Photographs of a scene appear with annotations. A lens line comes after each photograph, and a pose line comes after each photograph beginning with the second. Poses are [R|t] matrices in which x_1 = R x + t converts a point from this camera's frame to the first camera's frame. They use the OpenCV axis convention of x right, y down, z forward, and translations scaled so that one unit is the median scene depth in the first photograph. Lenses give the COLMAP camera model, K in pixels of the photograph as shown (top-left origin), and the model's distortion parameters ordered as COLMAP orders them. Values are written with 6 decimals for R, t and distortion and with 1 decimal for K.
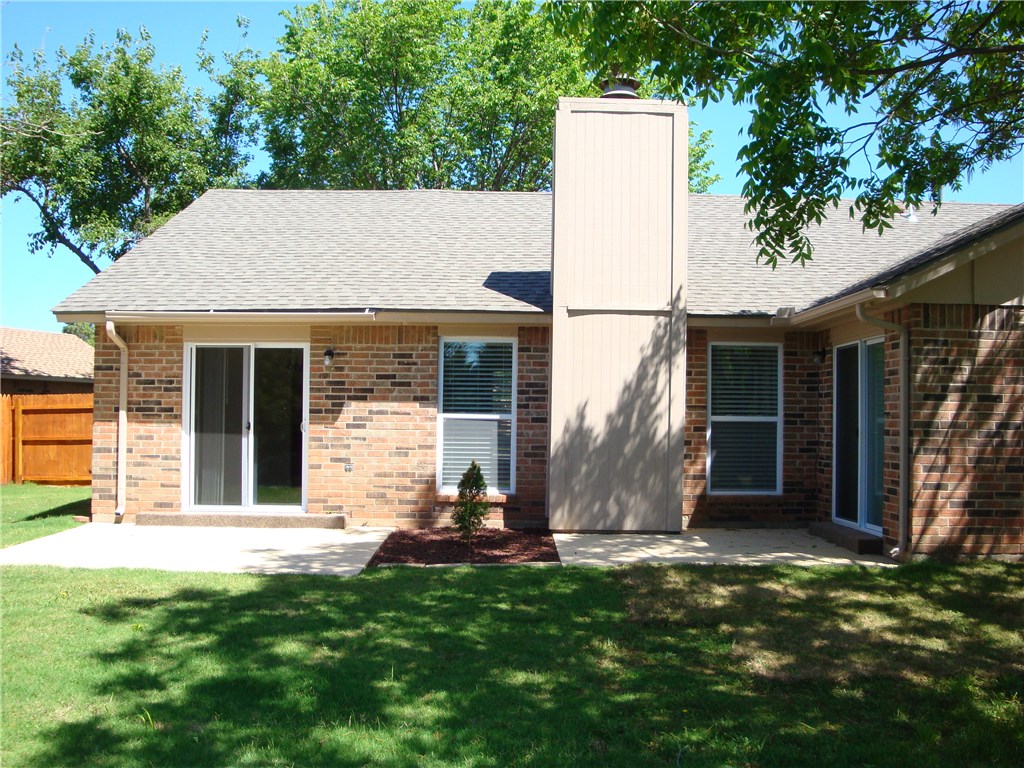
lens RADIAL K [[941.2, 0, 514.8], [0, 941.2, 389.3], [0, 0, 1]] dist [-0.069887, 0.000000]
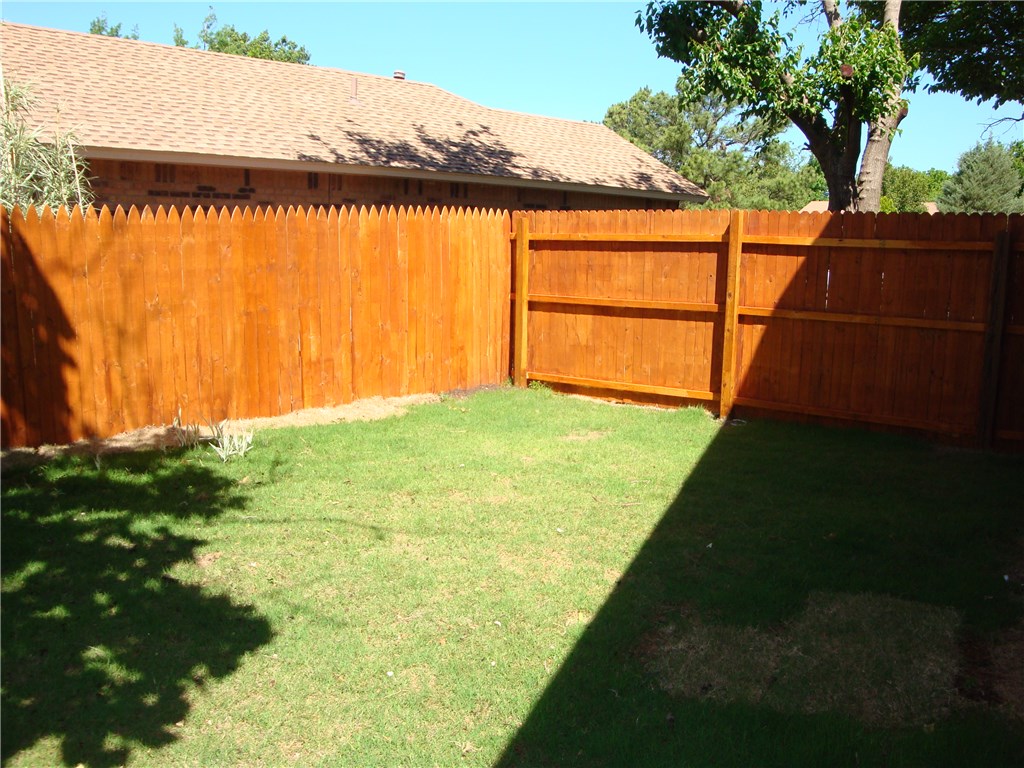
lens RADIAL K [[941.2, 0, 511.5], [0, 941.2, 385.9], [0, 0, 1]] dist [-0.069887, 0.000000]
pose [[0.877614, 0.101227, -0.468559, -0.294360], [-0.014034, 0.982456, 0.185964, 0.004888], [0.479163, -0.156629, 0.863638, 0.539996]]
